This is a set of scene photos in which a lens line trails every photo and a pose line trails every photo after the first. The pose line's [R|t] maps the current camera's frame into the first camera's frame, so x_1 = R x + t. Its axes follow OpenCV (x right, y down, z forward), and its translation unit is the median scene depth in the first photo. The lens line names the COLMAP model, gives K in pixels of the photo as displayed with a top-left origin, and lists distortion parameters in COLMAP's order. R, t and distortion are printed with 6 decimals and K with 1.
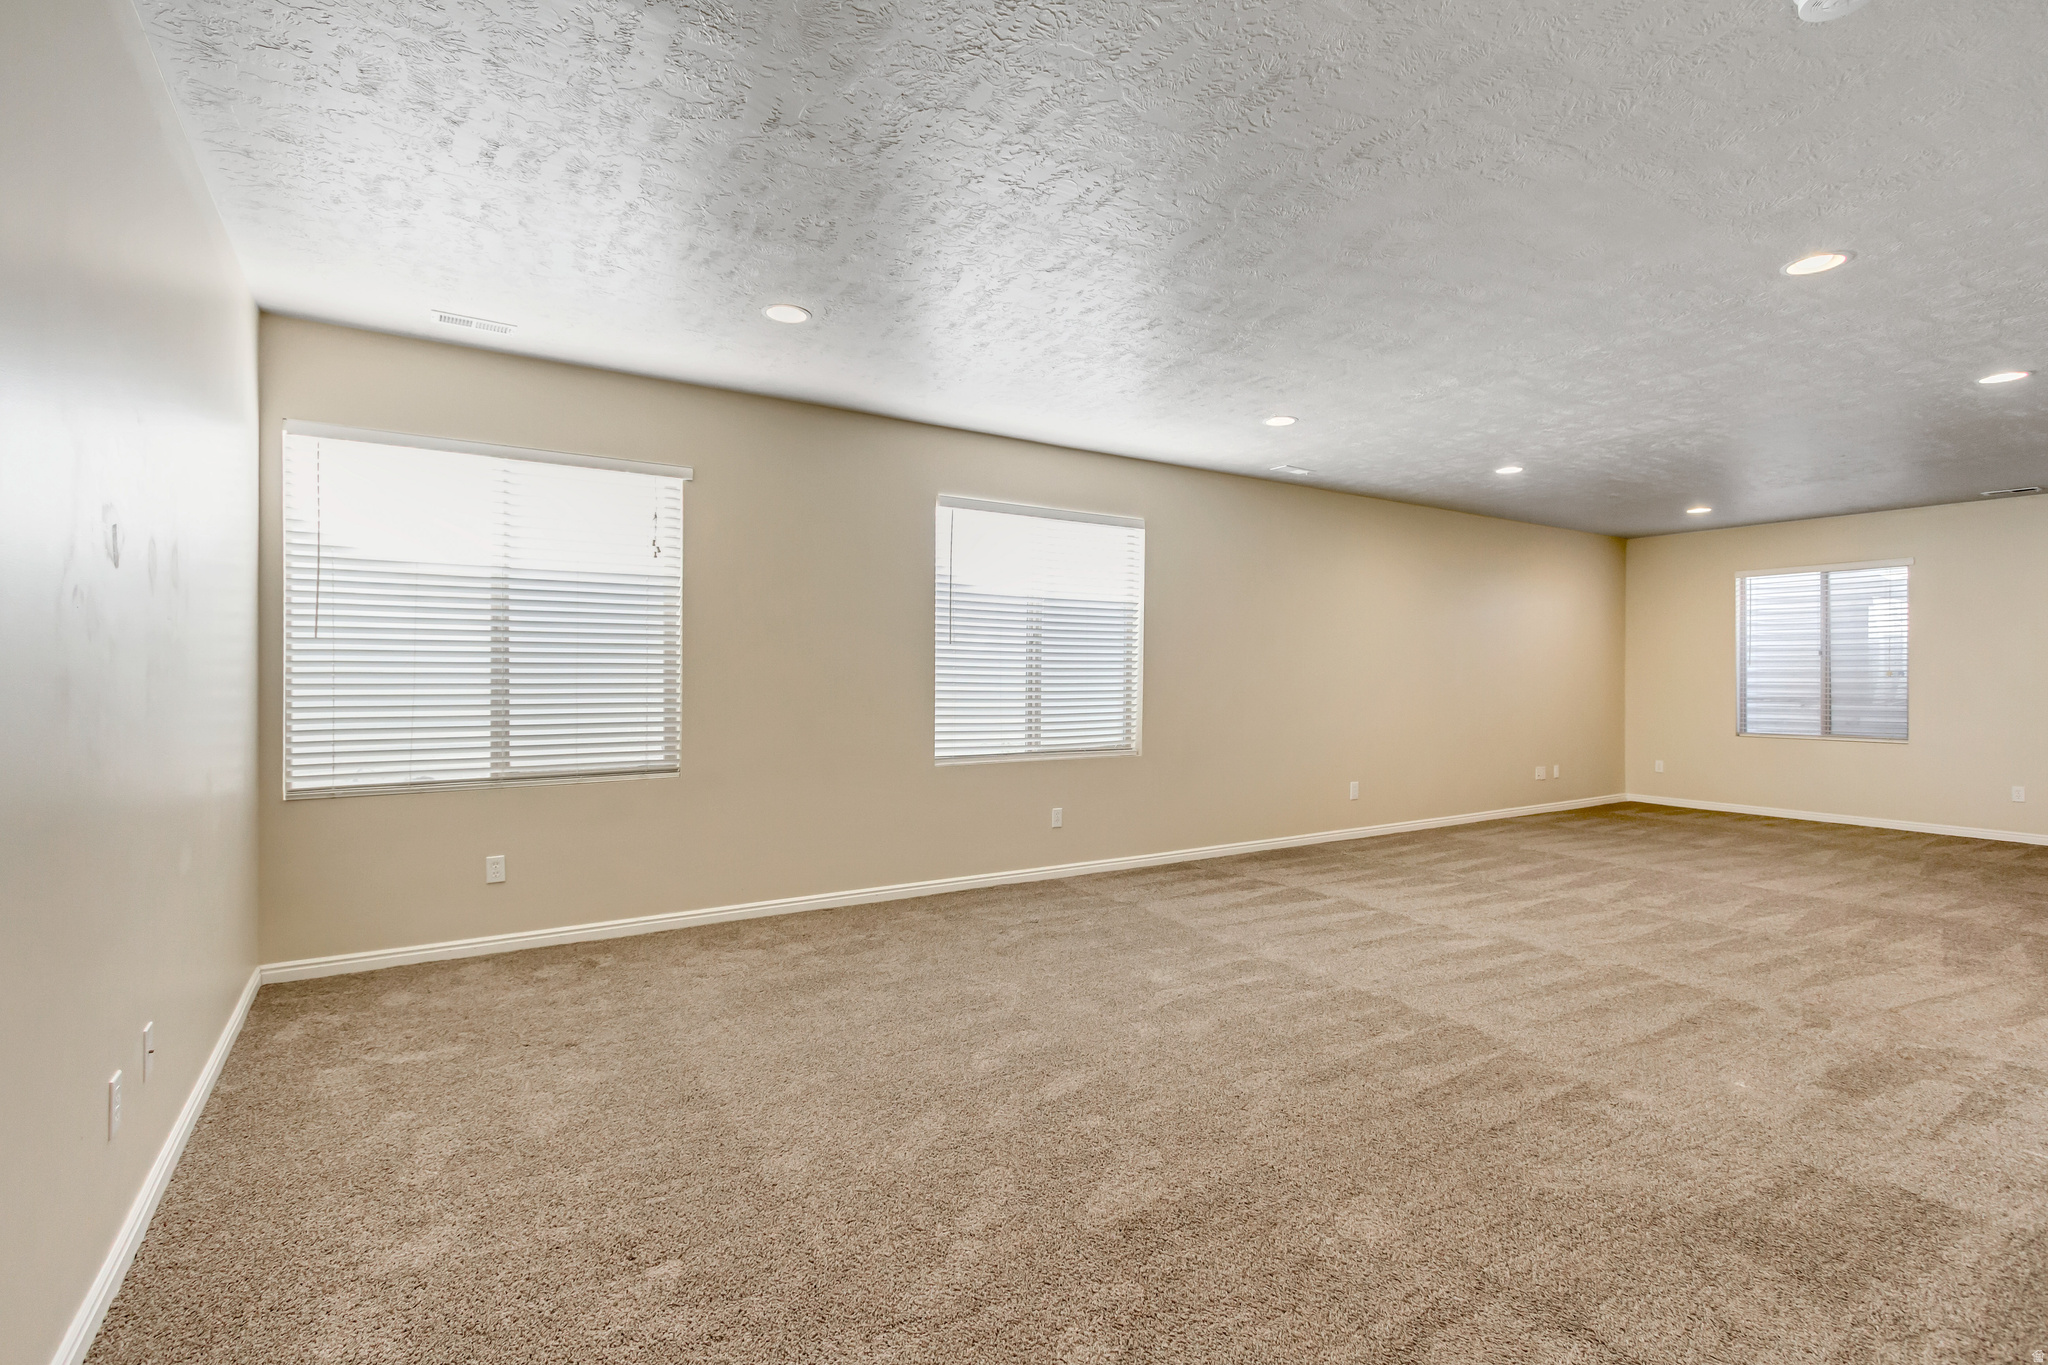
lens RADIAL K [[939.0, 0, 1025.4], [0, 939.0, 680.7], [0, 0, 1]] dist [0.000302, -0.000243]
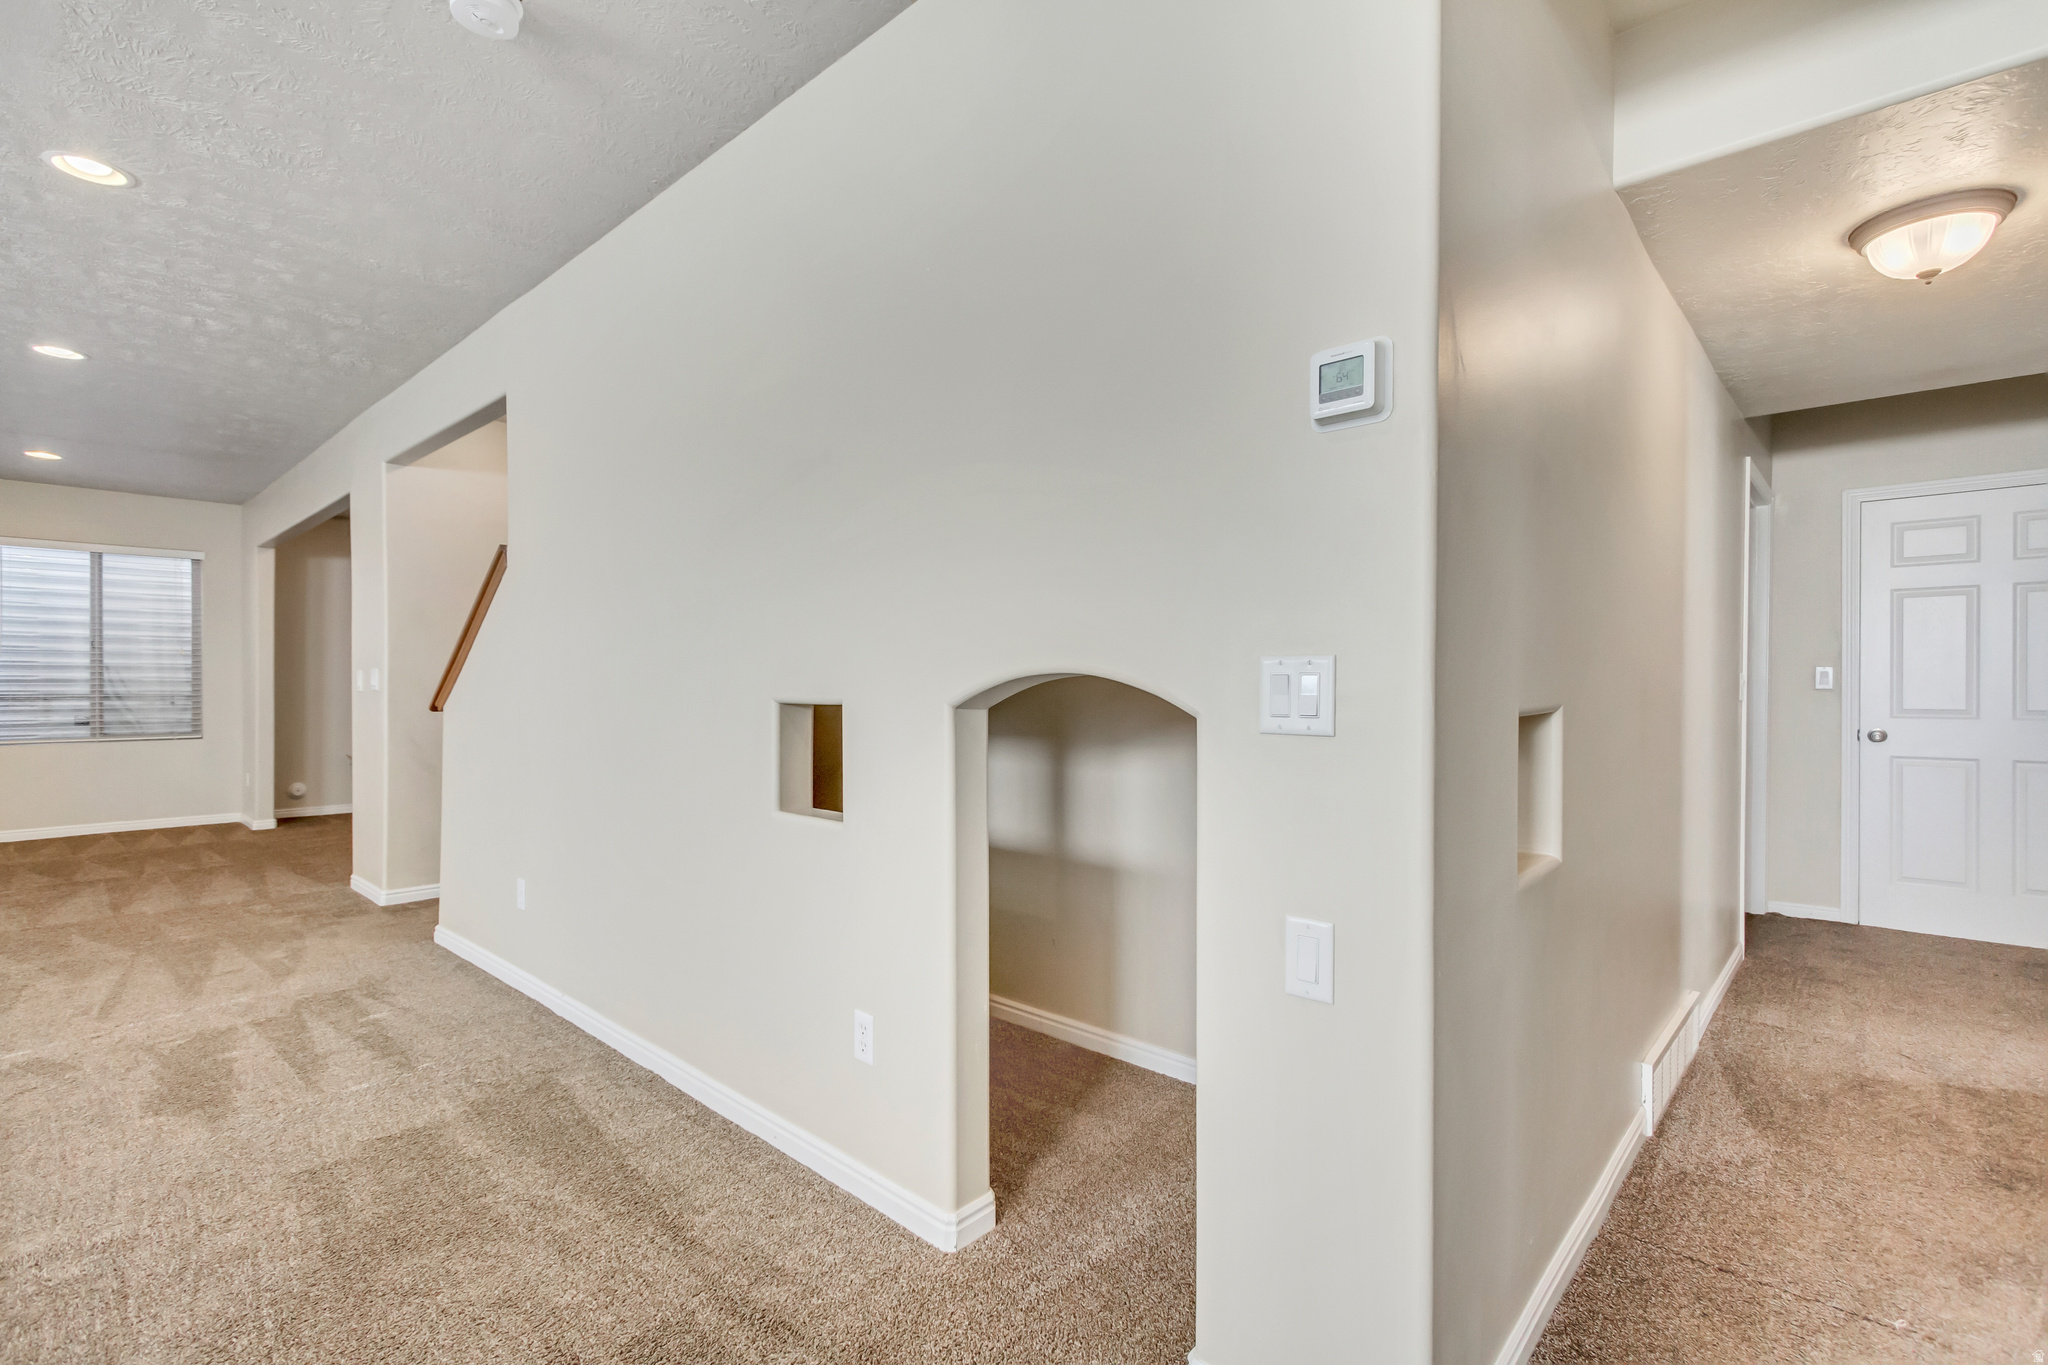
lens RADIAL K [[939.0, 0, 1027.9], [0, 939.0, 681.5], [0, 0, 1]] dist [0.000302, -0.000243]
pose [[-0.251166, -0.007242, 0.967917, -0.254014], [-0.001952, 0.999974, 0.006975, 0.011308], [-0.967942, -0.000138, -0.251173, 0.499153]]
